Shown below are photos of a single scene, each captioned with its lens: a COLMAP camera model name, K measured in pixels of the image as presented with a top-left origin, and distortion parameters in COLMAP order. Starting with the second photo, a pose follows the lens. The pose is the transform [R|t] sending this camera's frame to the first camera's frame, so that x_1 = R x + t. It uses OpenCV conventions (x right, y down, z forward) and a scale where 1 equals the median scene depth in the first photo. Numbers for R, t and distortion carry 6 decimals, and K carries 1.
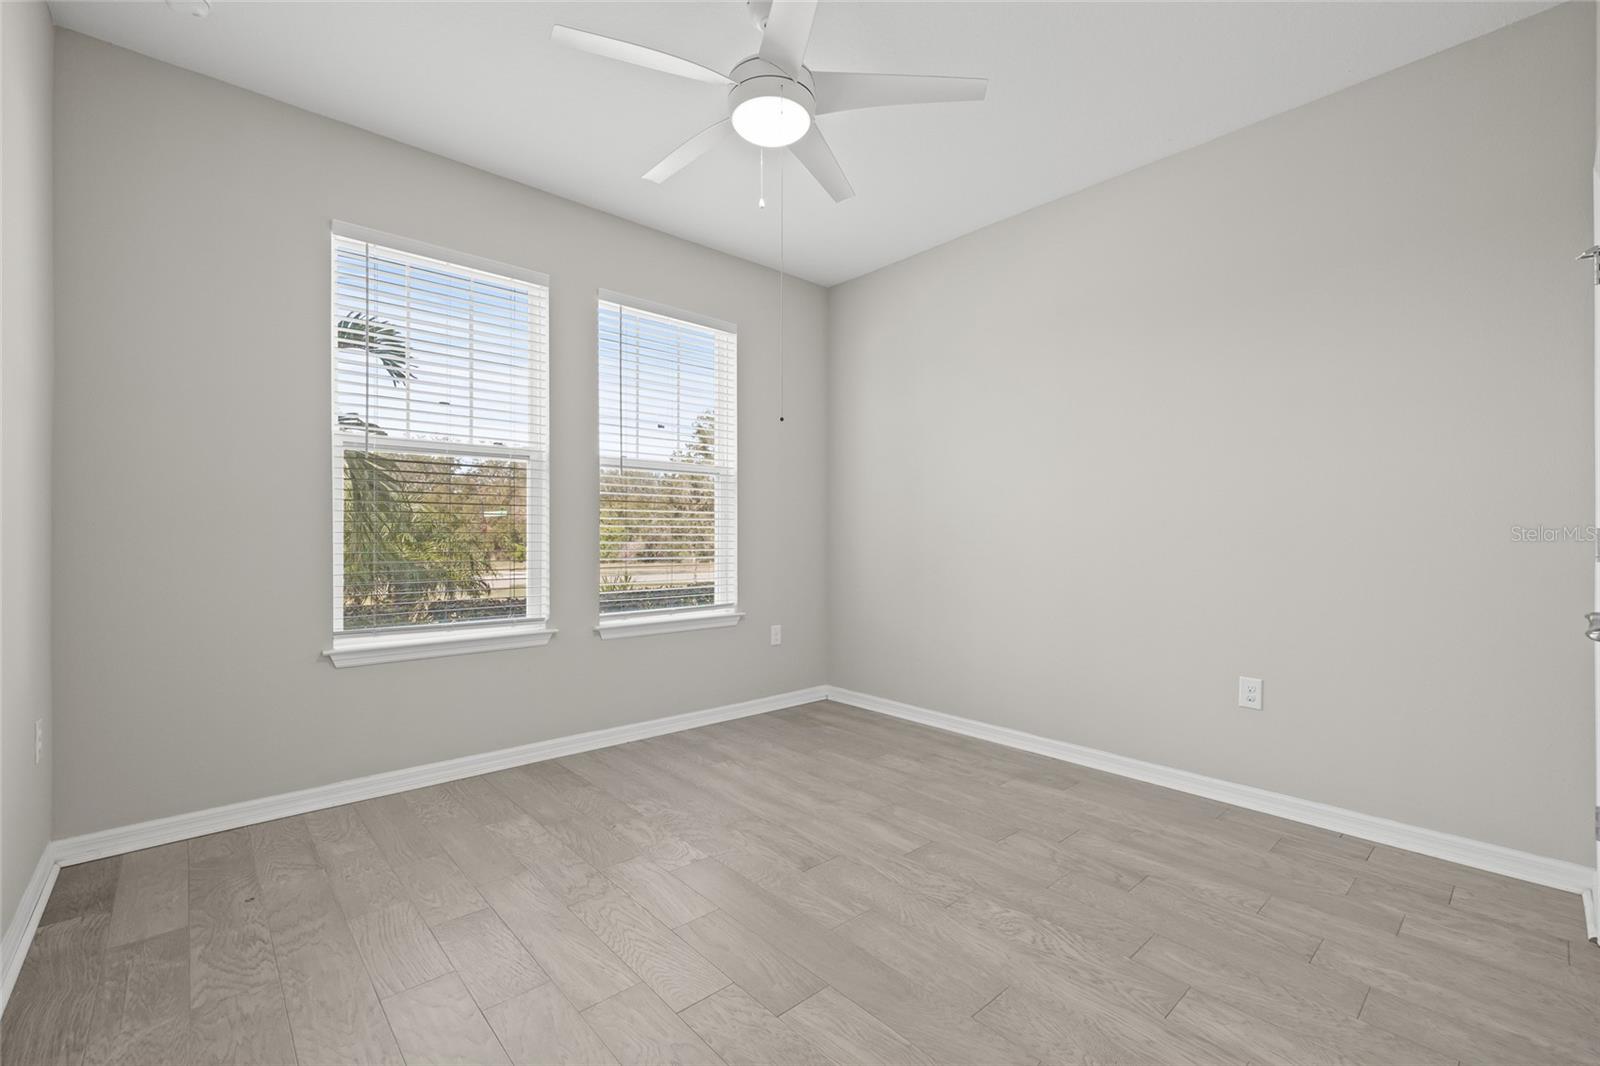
lens RADIAL K [[672.3, 0, 796.7], [0, 672.3, 533.5], [0, 0, 1]] dist [0.000559, 0.001213]
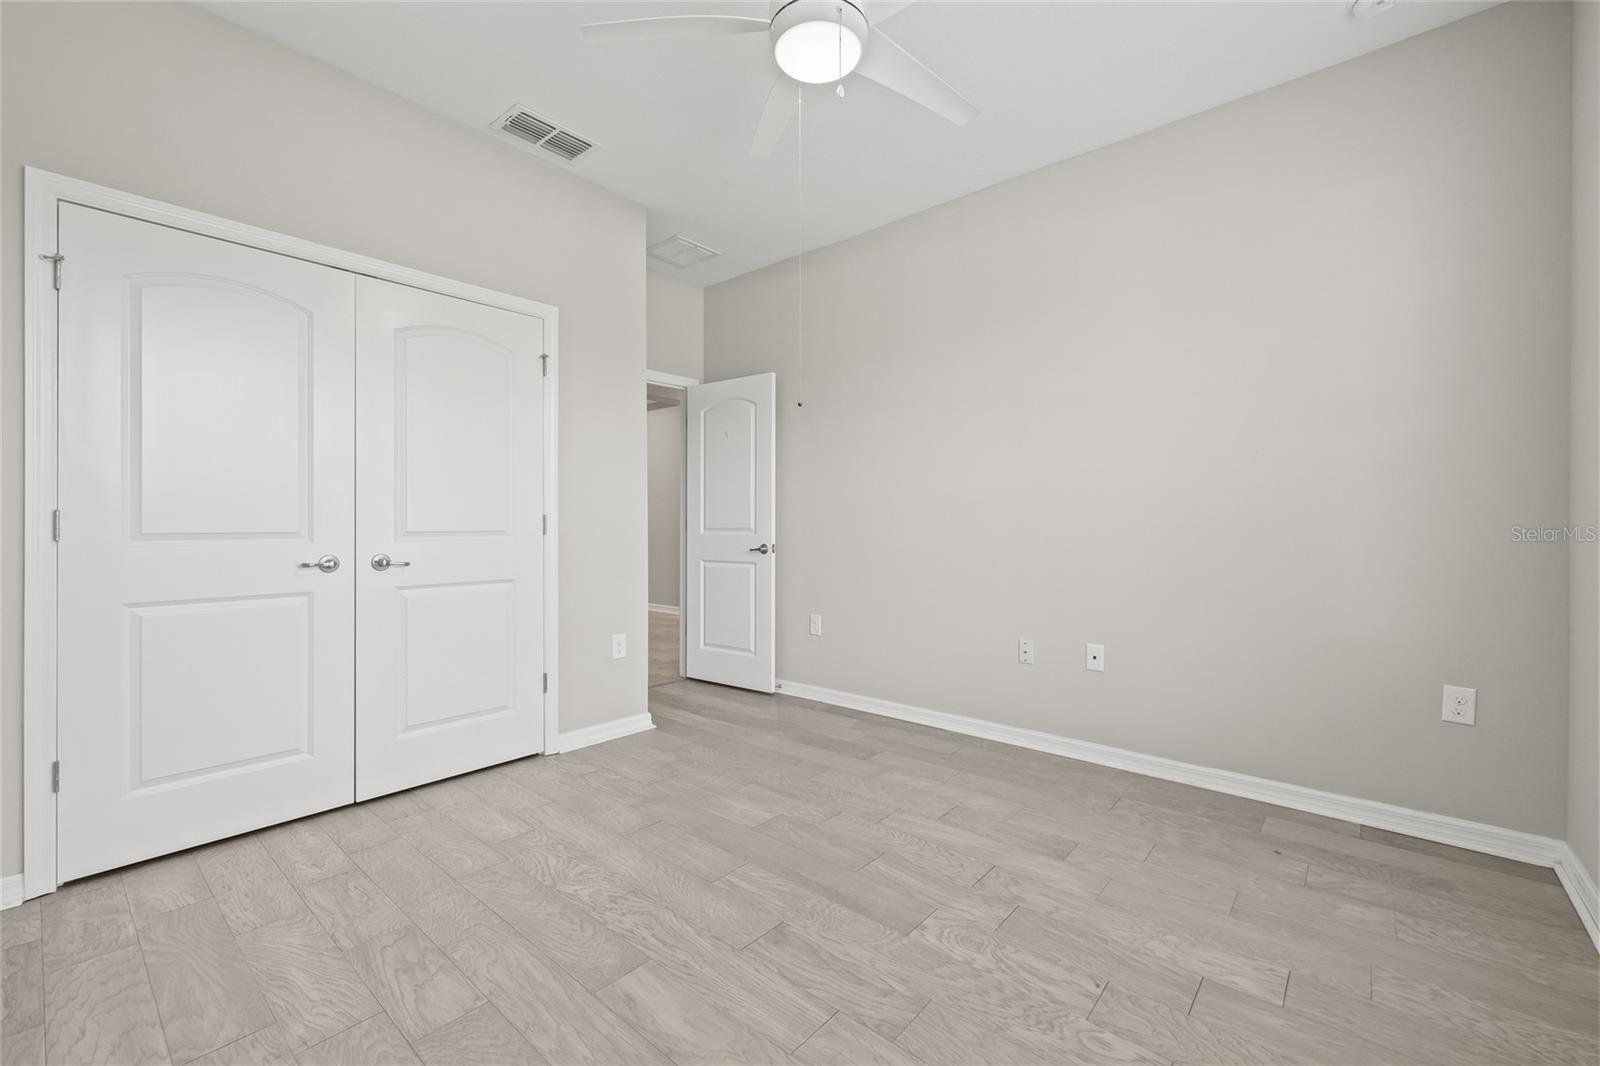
lens RADIAL K [[563.6, 0, 803.5], [0, 563.6, 527.3], [0, 0, 1]] dist [0.000112, 0.000427]
pose [[-0.988515, -0.002533, -0.151100, 0.092147], [-0.003397, 0.999979, 0.005460, 0.007923], [0.151083, 0.005911, -0.988503, 1.694134]]
